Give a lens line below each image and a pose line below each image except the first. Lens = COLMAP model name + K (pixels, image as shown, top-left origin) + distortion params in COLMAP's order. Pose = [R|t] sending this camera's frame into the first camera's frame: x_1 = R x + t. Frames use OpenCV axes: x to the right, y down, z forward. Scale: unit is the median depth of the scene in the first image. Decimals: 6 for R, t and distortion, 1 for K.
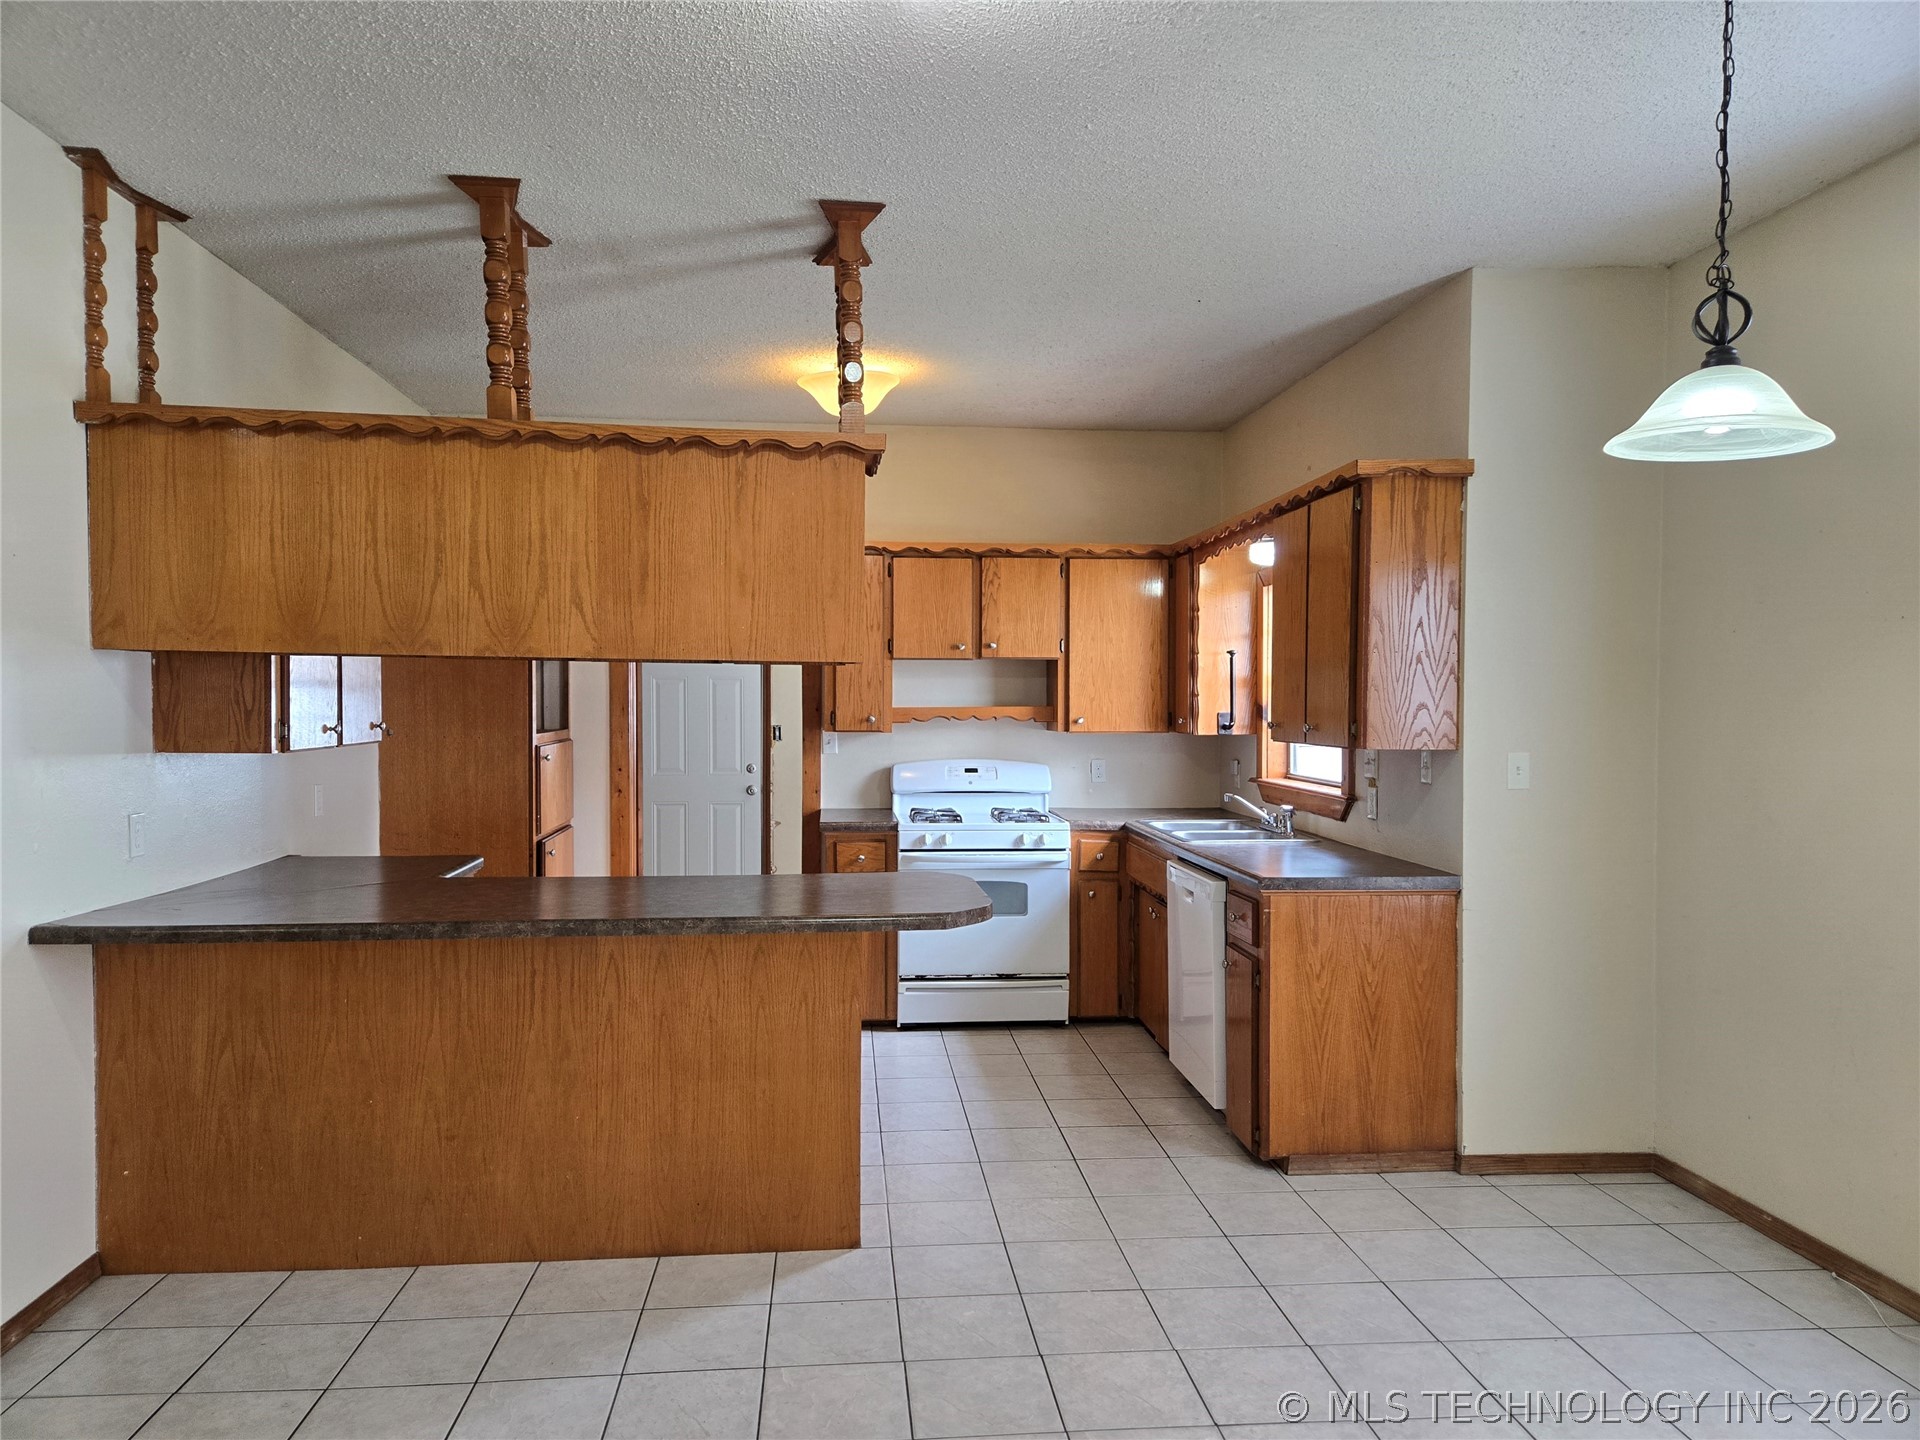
lens RADIAL K [[1283.0, 0, 946.3], [0, 1283.0, 731.6], [0, 0, 1]] dist [0.069299, -0.049007]
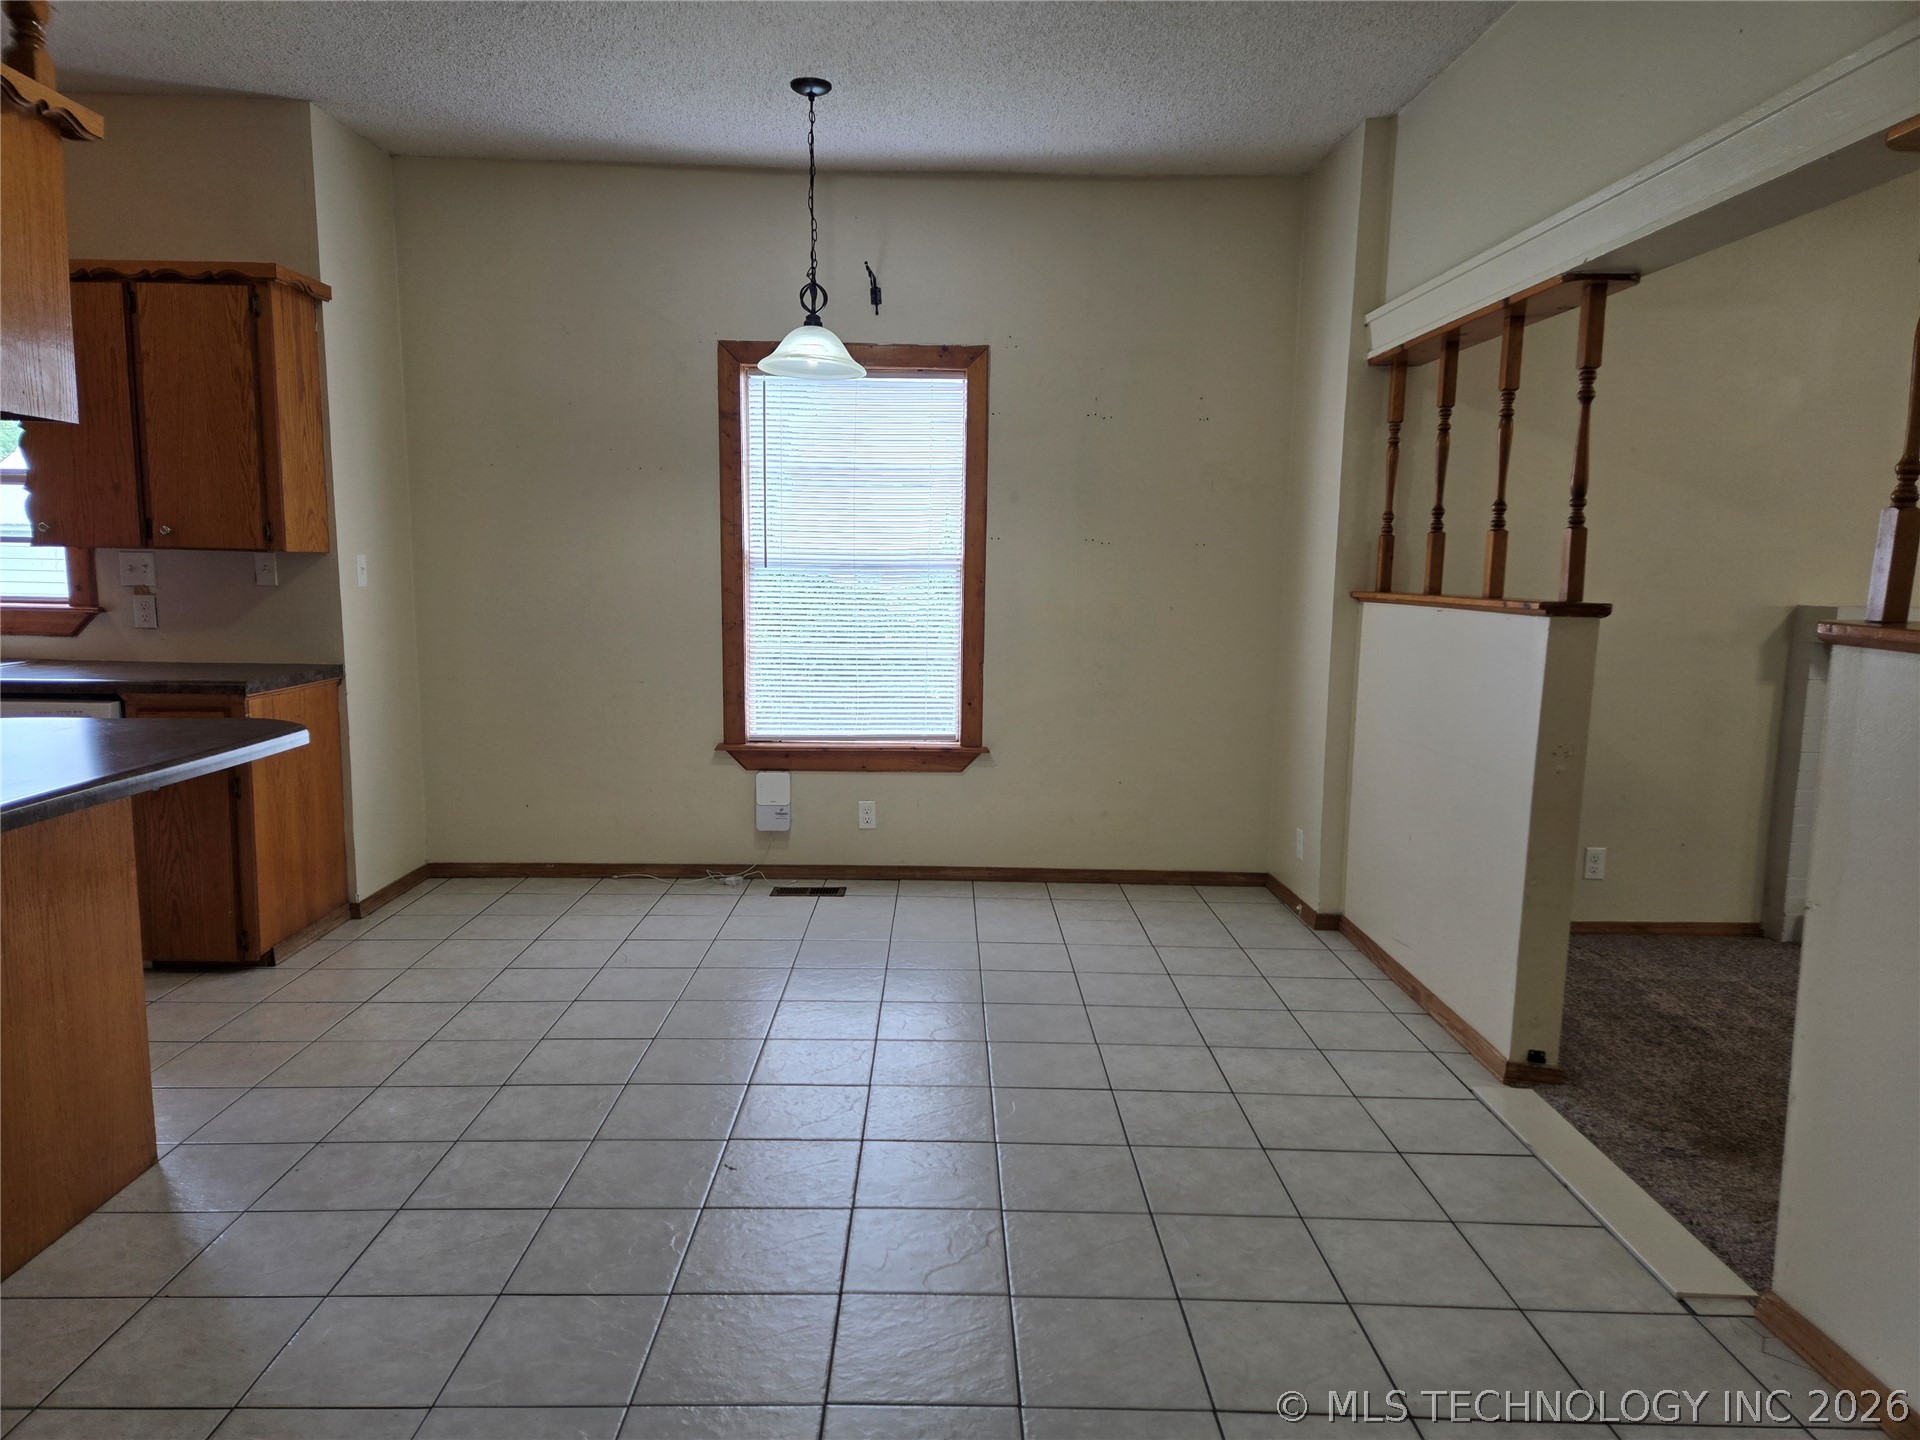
lens RADIAL K [[1283.0, 0, 943.5], [0, 1283.0, 730.4], [0, 0, 1]] dist [0.069299, -0.049007]
pose [[0.079178, -0.131858, 0.988101, -0.654966], [0.007316, 0.991263, 0.131694, 0.021127], [-0.996834, -0.003198, 0.079451, 0.361885]]
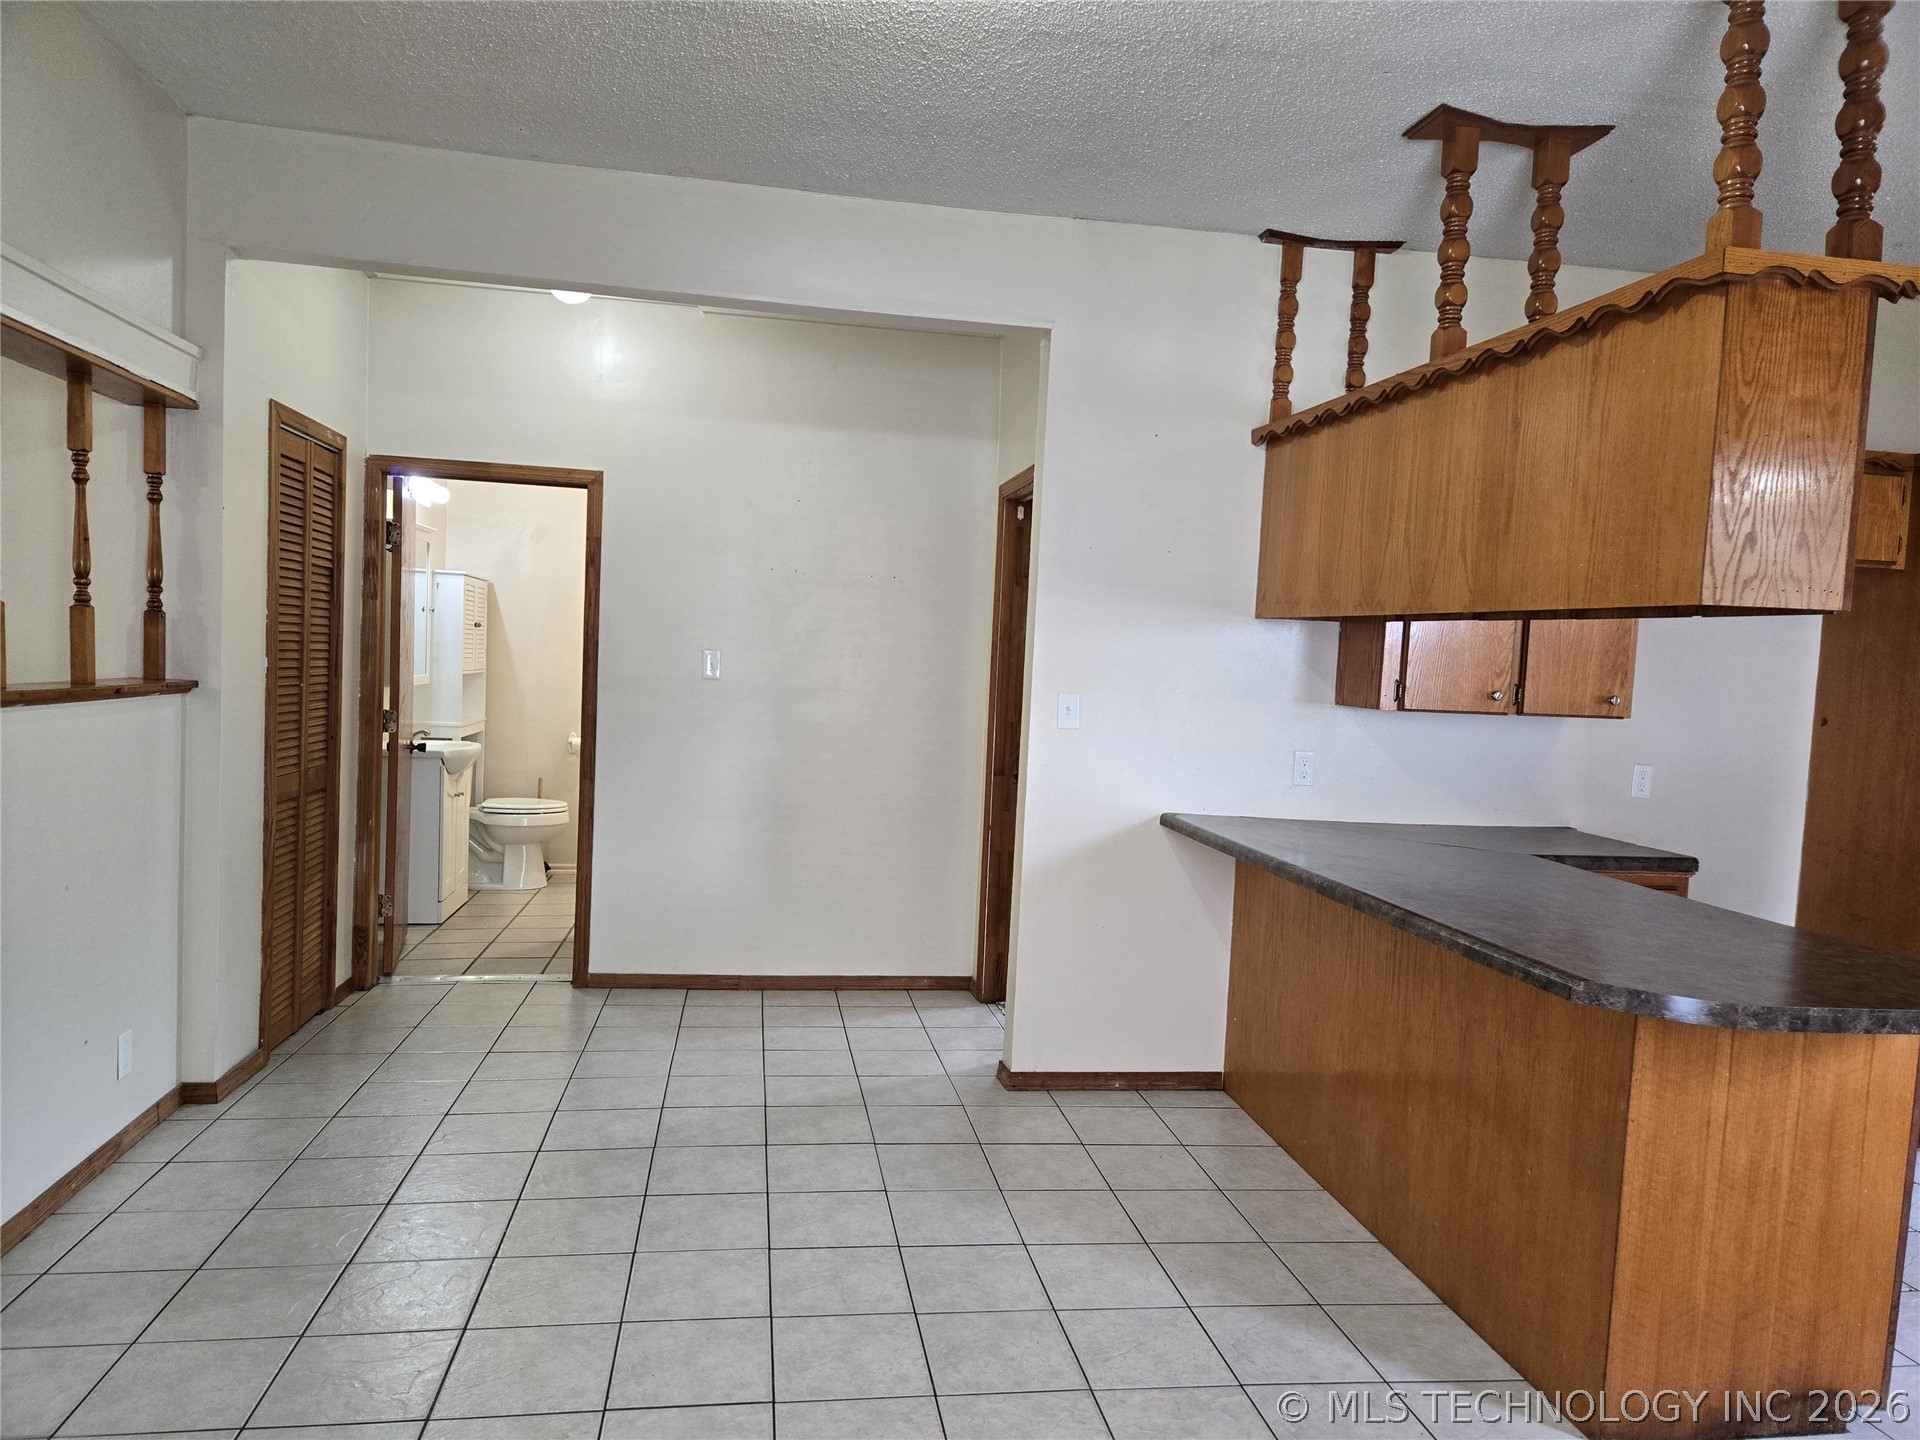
lens RADIAL K [[1283.0, 0, 955.1], [0, 1283.0, 736.9], [0, 0, 1]] dist [0.069299, -0.049007]
pose [[0.071976, 0.061996, -0.995478, 0.476809], [-0.072061, 0.995781, 0.056804, 0.002971], [0.994800, 0.067647, 0.076140, 0.468691]]
